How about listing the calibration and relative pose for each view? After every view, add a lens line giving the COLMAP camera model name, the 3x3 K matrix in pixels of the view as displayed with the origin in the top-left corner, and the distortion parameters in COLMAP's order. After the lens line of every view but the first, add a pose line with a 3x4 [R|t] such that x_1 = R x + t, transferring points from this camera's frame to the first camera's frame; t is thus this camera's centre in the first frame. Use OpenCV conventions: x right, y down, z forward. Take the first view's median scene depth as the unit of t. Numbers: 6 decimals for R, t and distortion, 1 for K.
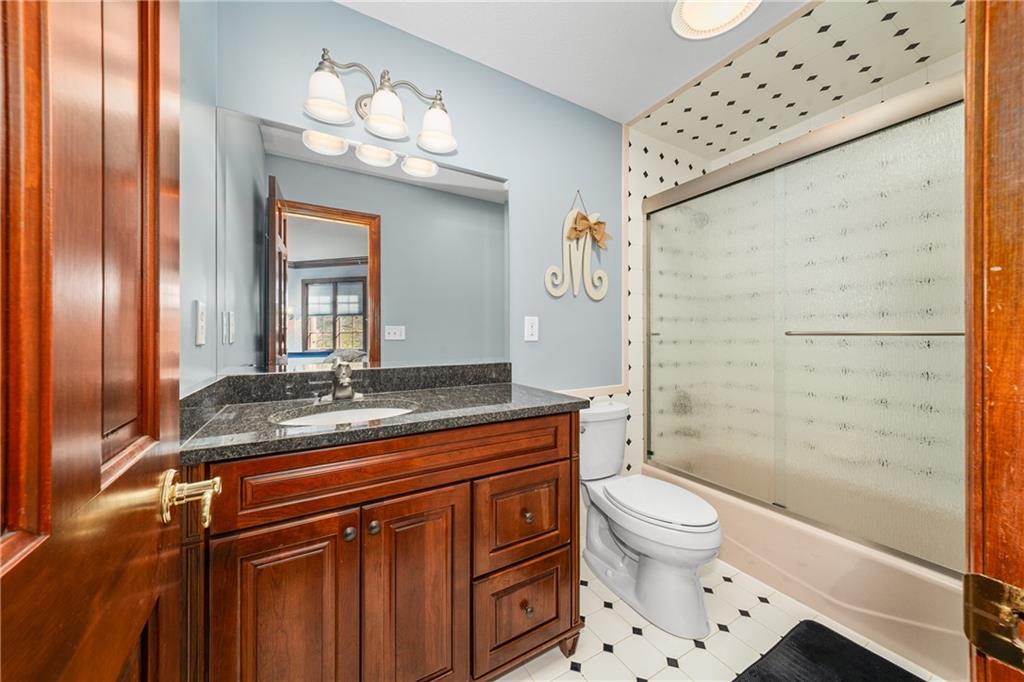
lens RADIAL K [[354.7, 0, 509.9], [0, 354.7, 336.3], [0, 0, 1]] dist [-0.000265, -0.000035]
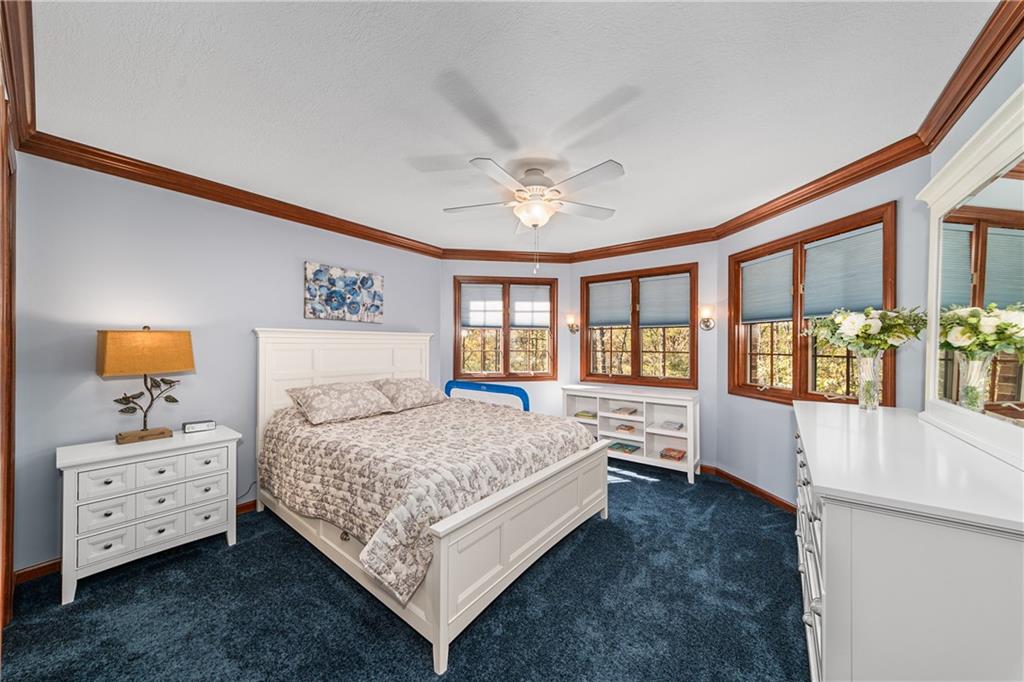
lens RADIAL K [[354.7, 0, 511.6], [0, 354.7, 344.2], [0, 0, 1]] dist [-0.000265, -0.000035]
pose [[0.927583, -0.000580, 0.373618, -0.765274], [0.000572, 1.000000, 0.000131, -0.022975], [-0.373618, 0.000092, 0.927583, 0.299174]]
